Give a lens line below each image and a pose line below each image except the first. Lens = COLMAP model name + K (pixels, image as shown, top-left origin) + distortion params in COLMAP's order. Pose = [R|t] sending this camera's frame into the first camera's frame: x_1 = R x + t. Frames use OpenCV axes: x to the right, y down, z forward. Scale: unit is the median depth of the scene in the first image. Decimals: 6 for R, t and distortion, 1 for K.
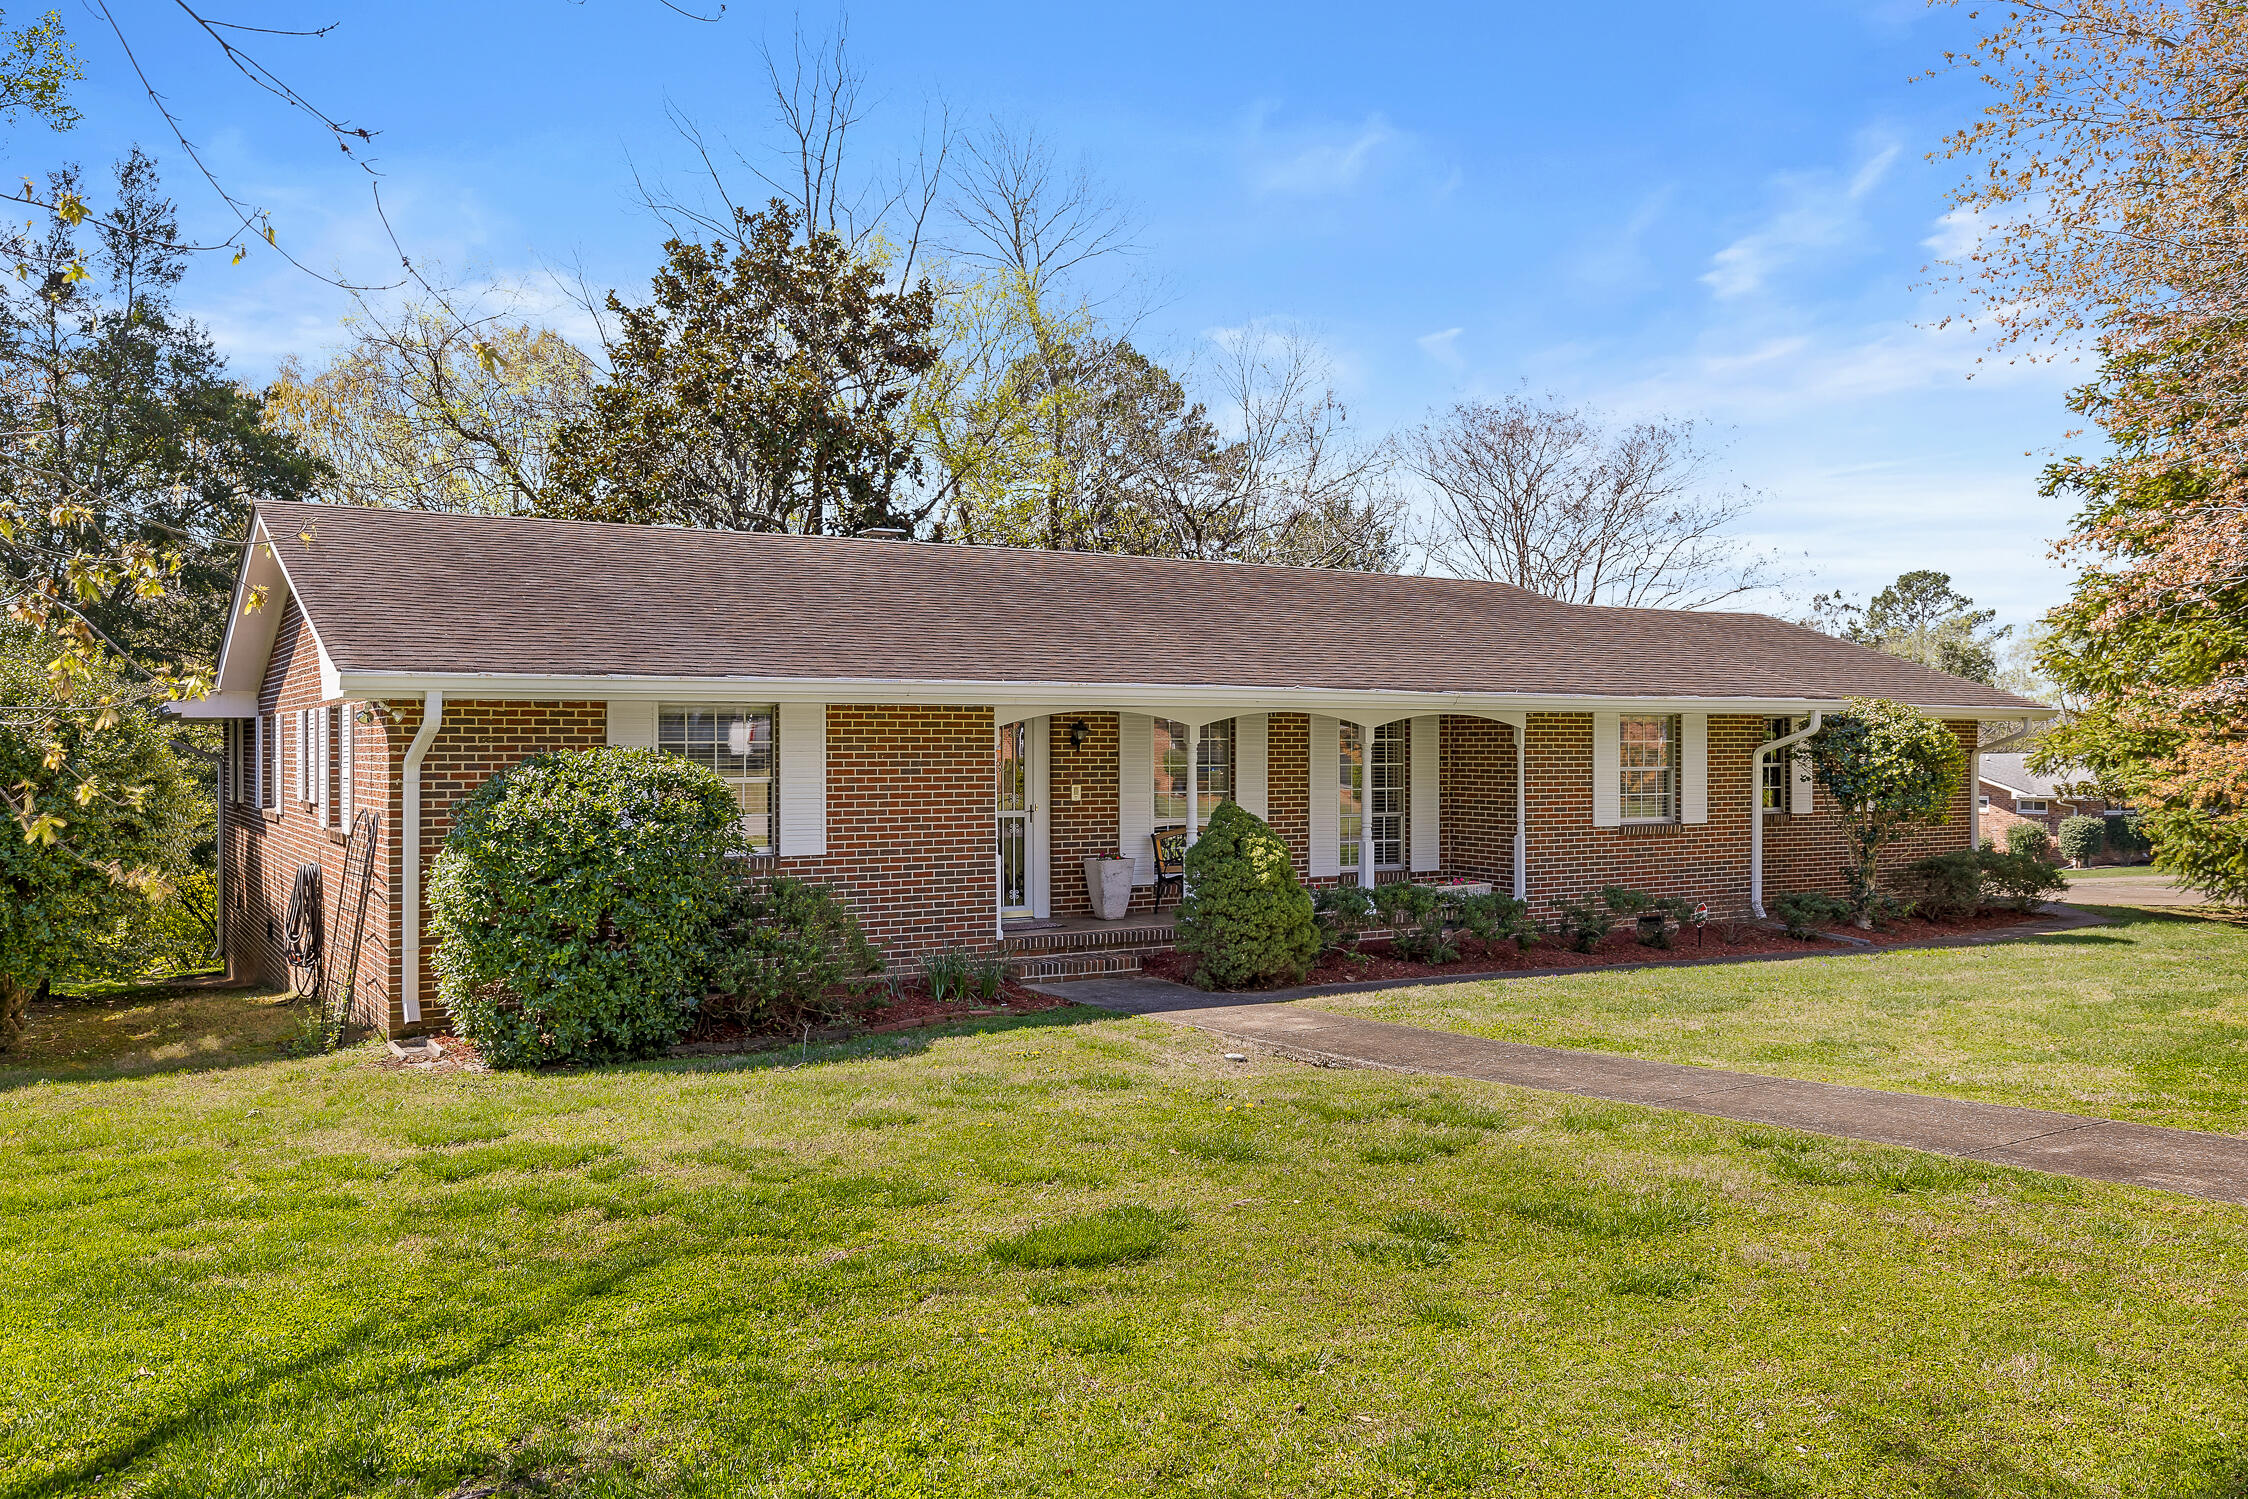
lens RADIAL K [[1827.2, 0, 1125.0], [0, 1827.2, 755.0], [0, 0, 1]] dist [0.000335, 0.000010]
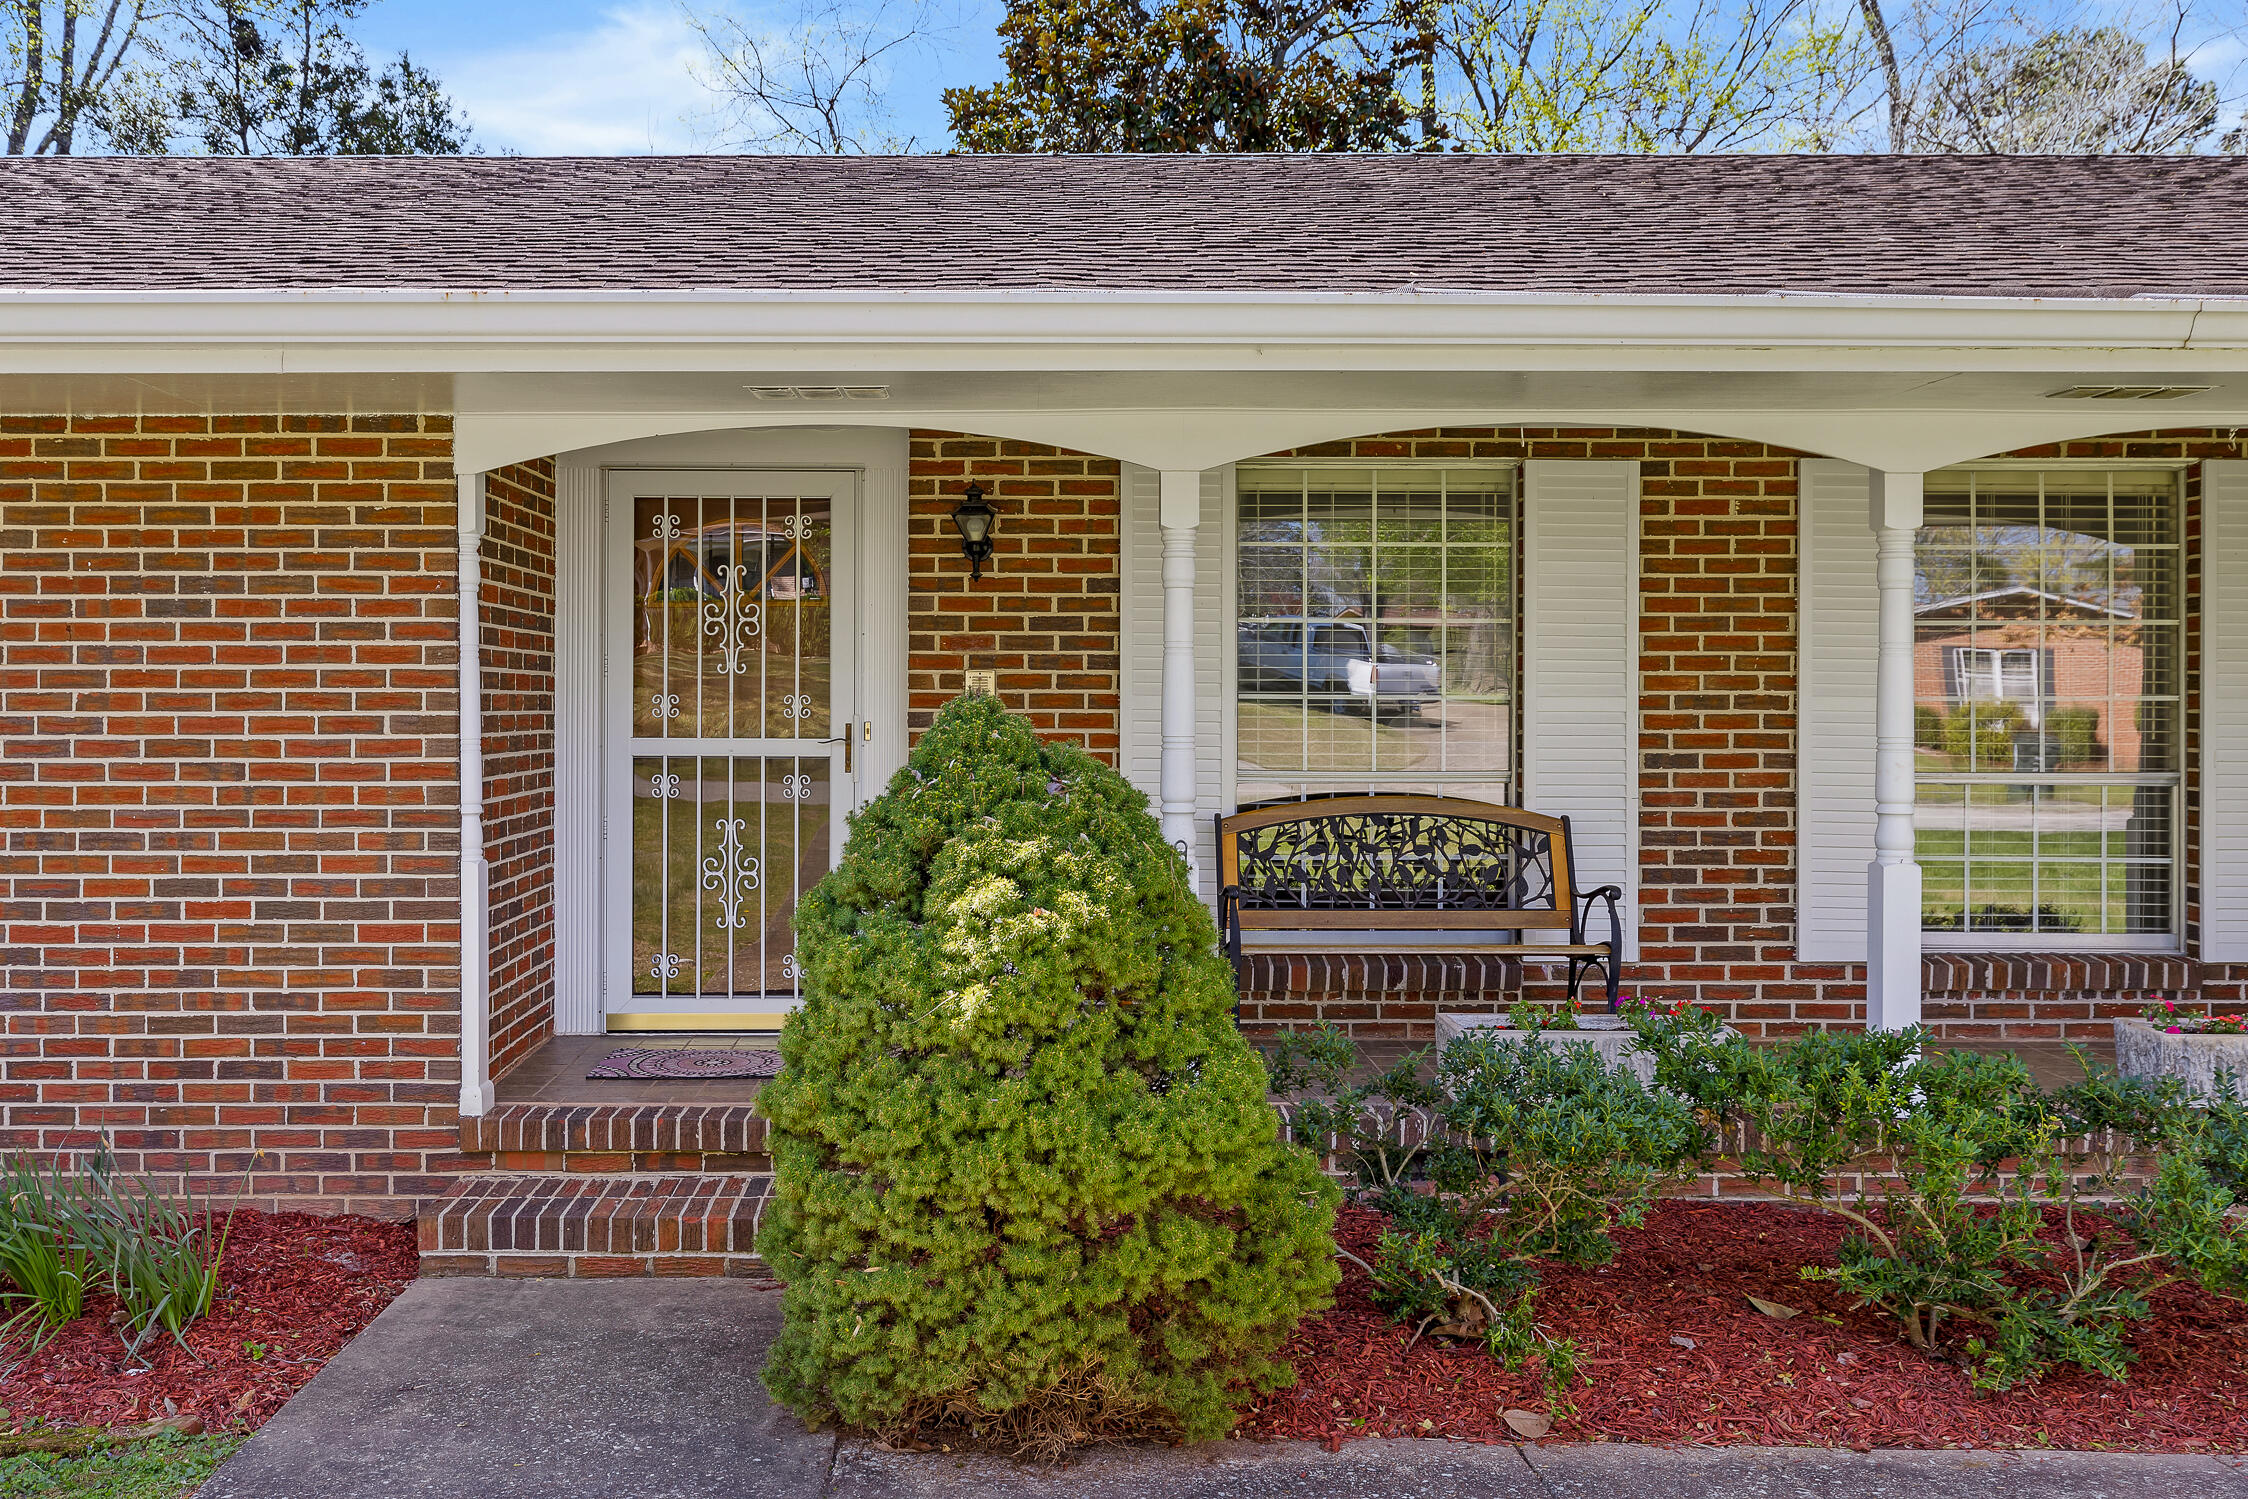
lens RADIAL K [[1947.9, 0, 1122.7], [0, 1947.9, 739.2], [0, 0, 1]] dist [0.012476, 0.001004]
pose [[0.838014, 0.009311, -0.545569, 0.230800], [-0.003328, 0.999923, 0.011953, 0.028634], [0.545638, -0.008202, 0.837981, 0.788998]]
